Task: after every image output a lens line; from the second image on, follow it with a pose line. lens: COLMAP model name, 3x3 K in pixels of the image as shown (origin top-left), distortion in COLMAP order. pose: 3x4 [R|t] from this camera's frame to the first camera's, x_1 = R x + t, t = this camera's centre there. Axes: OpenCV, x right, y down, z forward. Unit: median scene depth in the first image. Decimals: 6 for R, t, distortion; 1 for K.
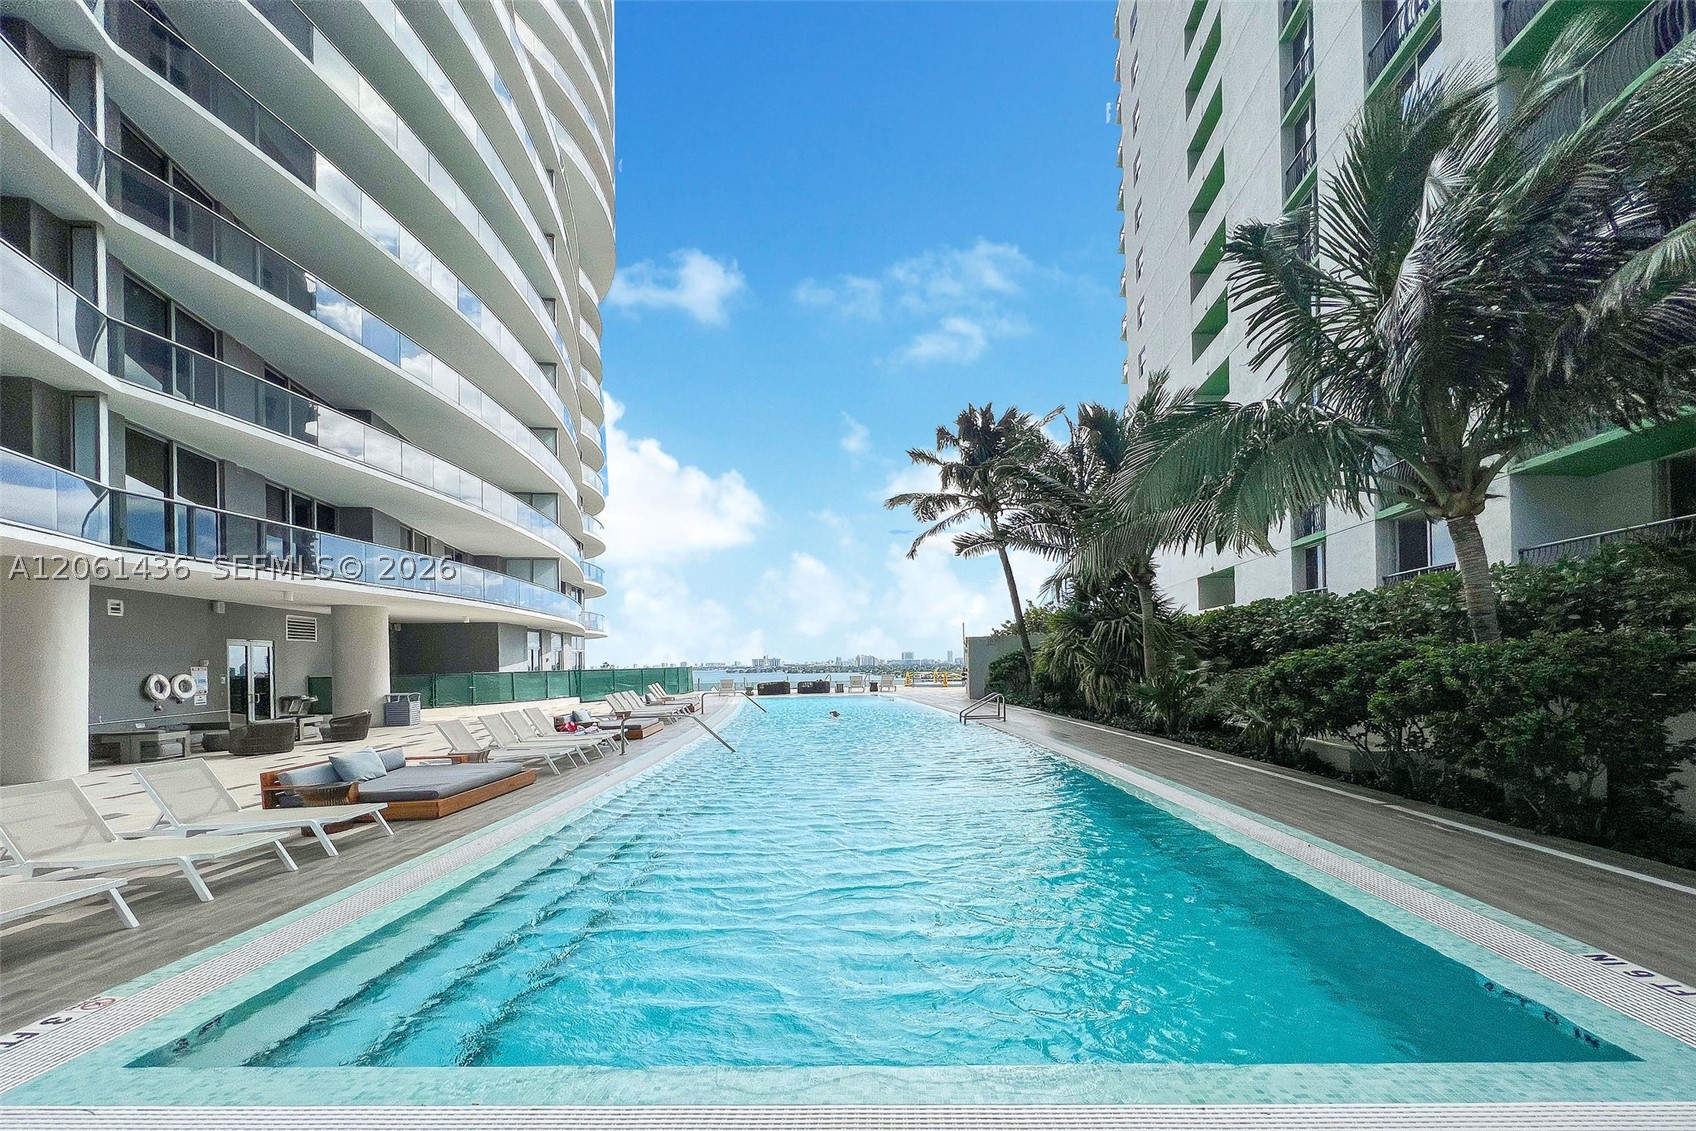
lens RADIAL K [[682.8, 0, 847.0], [0, 682.8, 566.5], [0, 0, 1]] dist [-0.002367, -0.000313]
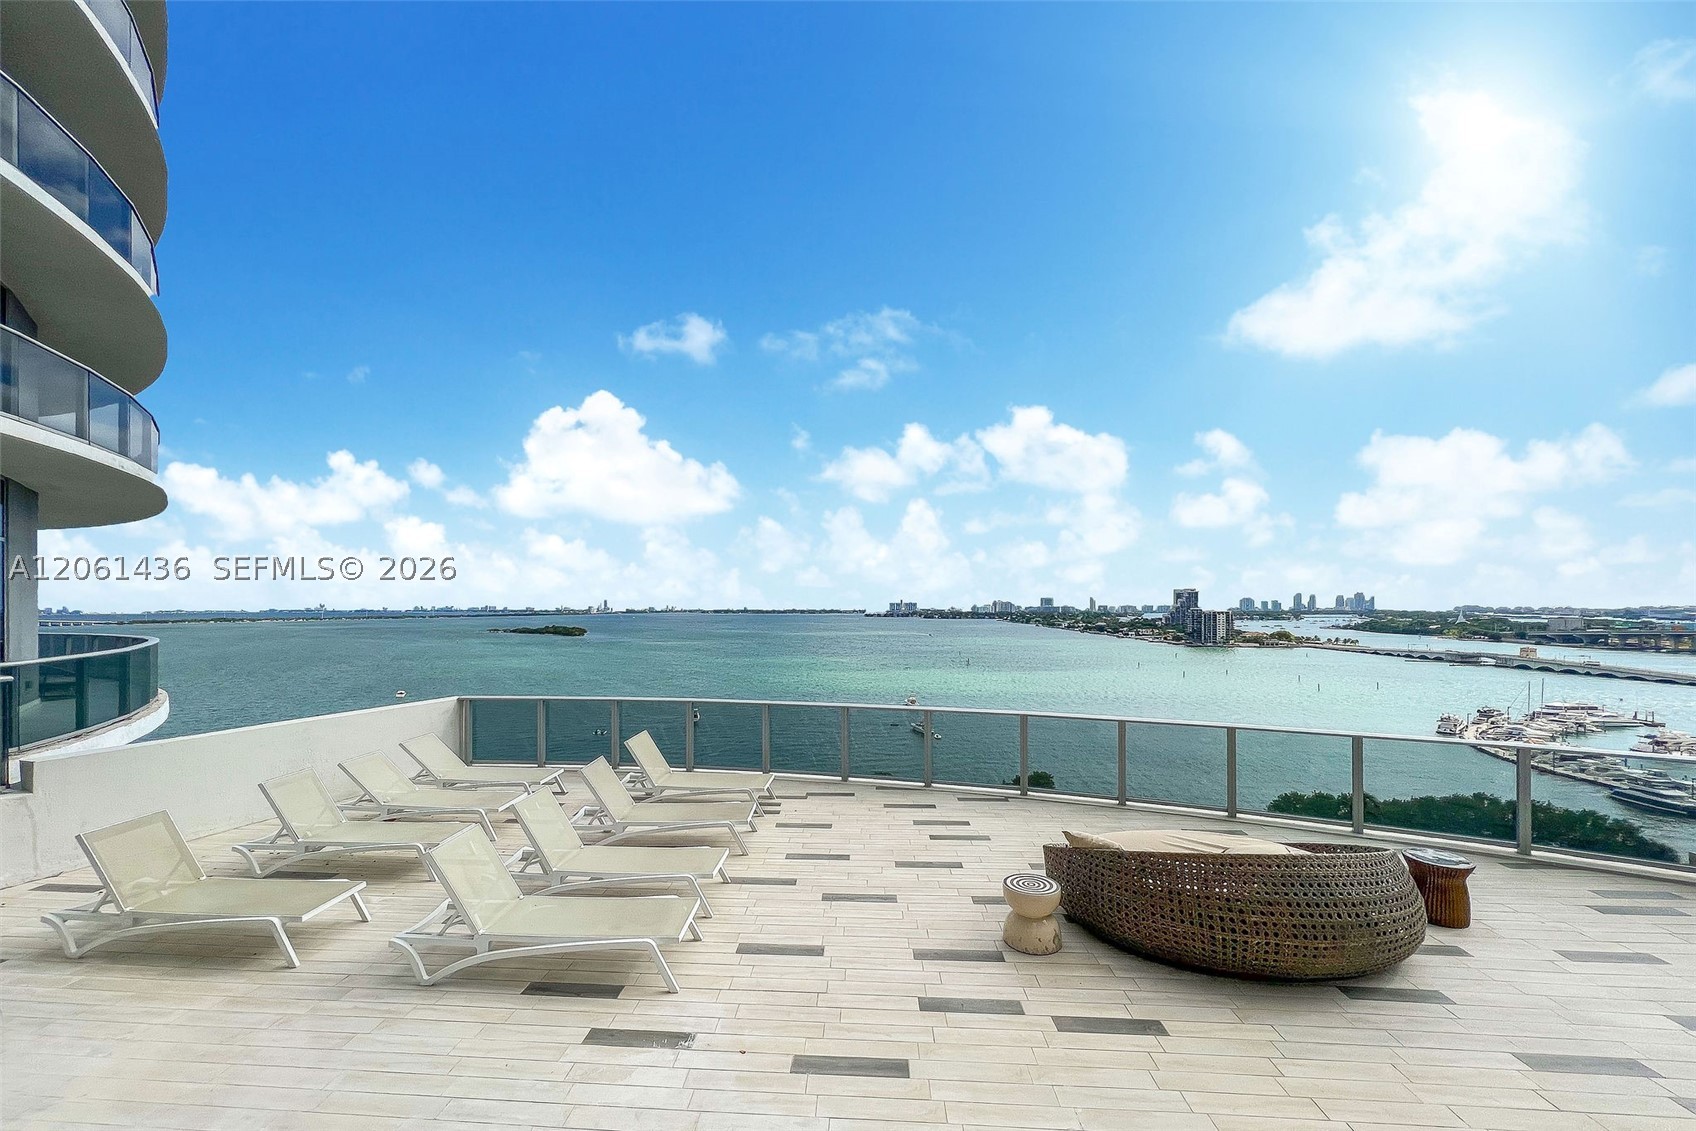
lens RADIAL K [[682.8, 0, 848.3], [0, 682.8, 564.3], [0, 0, 1]] dist [-0.002367, -0.000313]
pose [[0.999998, -0.000532, 0.001887, 0.112857], [0.000538, 0.999996, -0.002711, 0.088556], [-0.001885, 0.002712, 0.999995, -0.491138]]
